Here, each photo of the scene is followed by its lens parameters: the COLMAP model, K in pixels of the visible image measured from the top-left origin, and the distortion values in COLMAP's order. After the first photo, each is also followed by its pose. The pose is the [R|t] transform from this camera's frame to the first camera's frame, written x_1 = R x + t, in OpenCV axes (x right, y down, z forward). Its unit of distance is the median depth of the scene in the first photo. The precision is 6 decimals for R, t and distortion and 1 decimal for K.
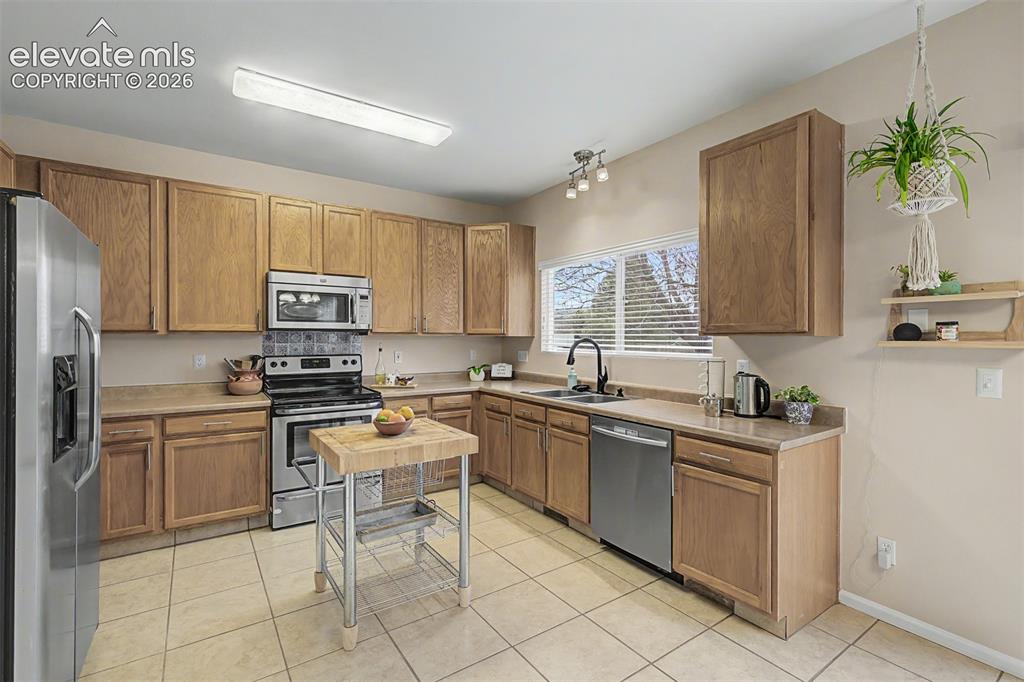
lens RADIAL K [[451.9, 0, 512.0], [0, 451.9, 341.0], [0, 0, 1]] dist [0.000899, -0.000053]
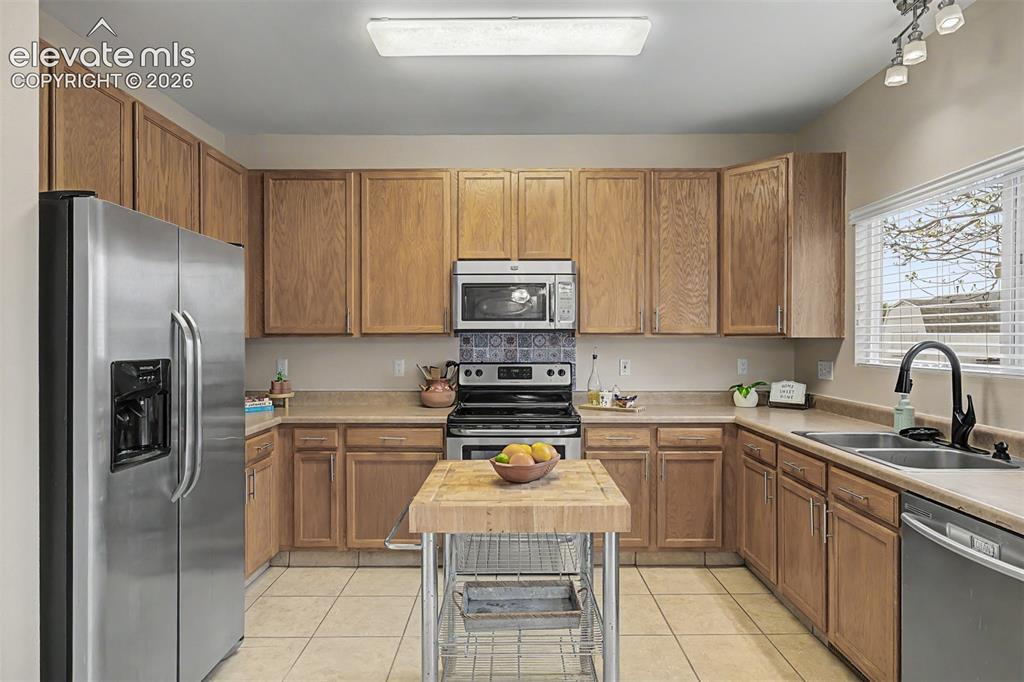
lens RADIAL K [[571.0, 0, 512.3], [0, 571.0, 344.6], [0, 0, 1]] dist [-0.003413, -0.000473]
pose [[0.831317, 0.001940, -0.555795, 0.127466], [-0.002102, 0.999998, 0.000346, -0.000874], [0.555795, 0.000881, 0.831319, 0.168513]]
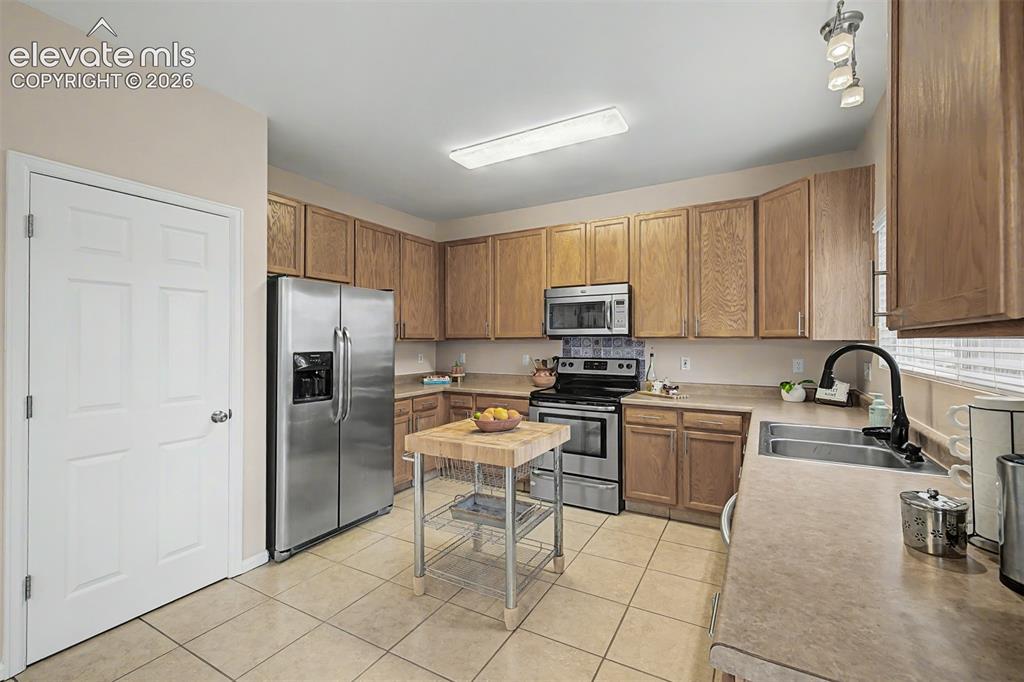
lens RADIAL K [[418.5, 0, 512.0], [0, 418.5, 341.0], [0, 0, 1]] dist [0.001271, -0.000038]
pose [[0.464524, -0.002917, -0.885556, 0.402435], [-0.006222, 0.999959, -0.006558, -0.003070], [0.885539, 0.008556, 0.464487, 0.356446]]
